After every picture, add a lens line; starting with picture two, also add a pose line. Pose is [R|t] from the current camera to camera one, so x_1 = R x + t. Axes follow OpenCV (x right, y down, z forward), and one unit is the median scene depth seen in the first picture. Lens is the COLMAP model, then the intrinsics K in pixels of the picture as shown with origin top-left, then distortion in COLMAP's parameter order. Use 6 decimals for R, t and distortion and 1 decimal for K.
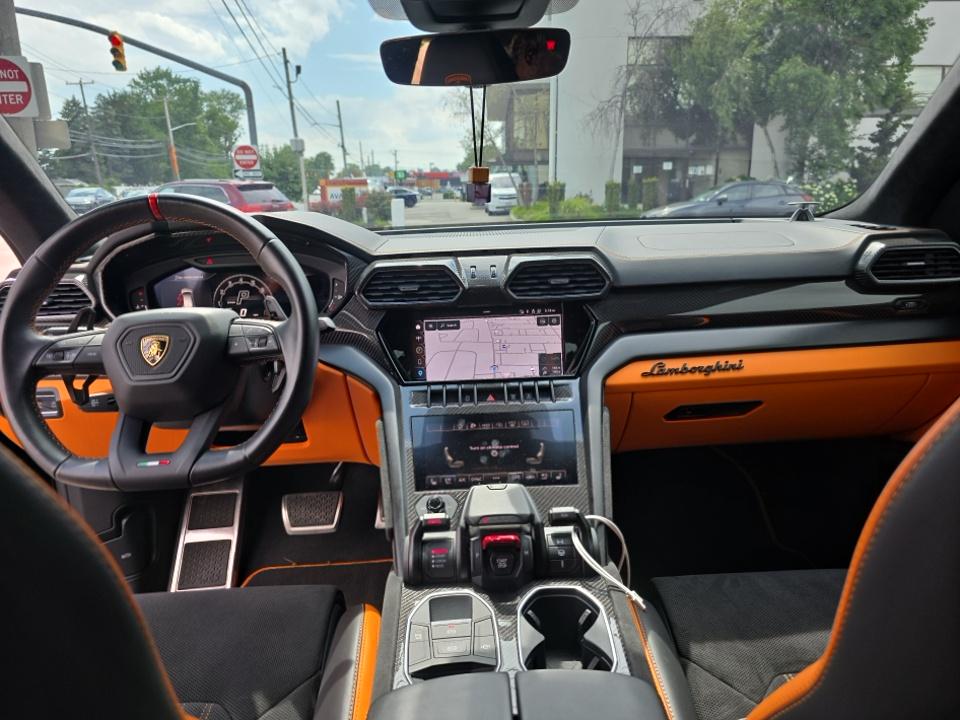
lens RADIAL K [[634.4, 0, 480.0], [0, 634.4, 360.0], [0, 0, 1]] dist [0.094090, -0.085067]
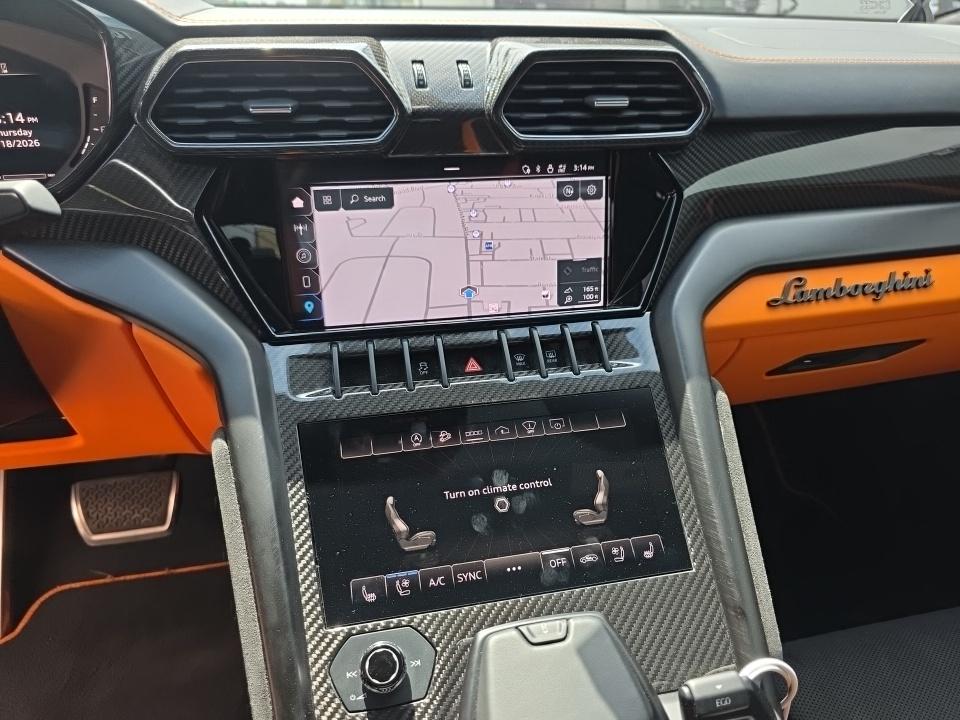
lens RADIAL K [[653.2, 0, 480.0], [0, 653.2, 360.0], [0, 0, 1]] dist [-0.000210, 0.000476]
pose [[0.980375, -0.043640, 0.192253, -0.067847], [0.002173, 0.977525, 0.210810, -0.042007], [-0.197131, -0.206256, 0.958435, 0.537272]]
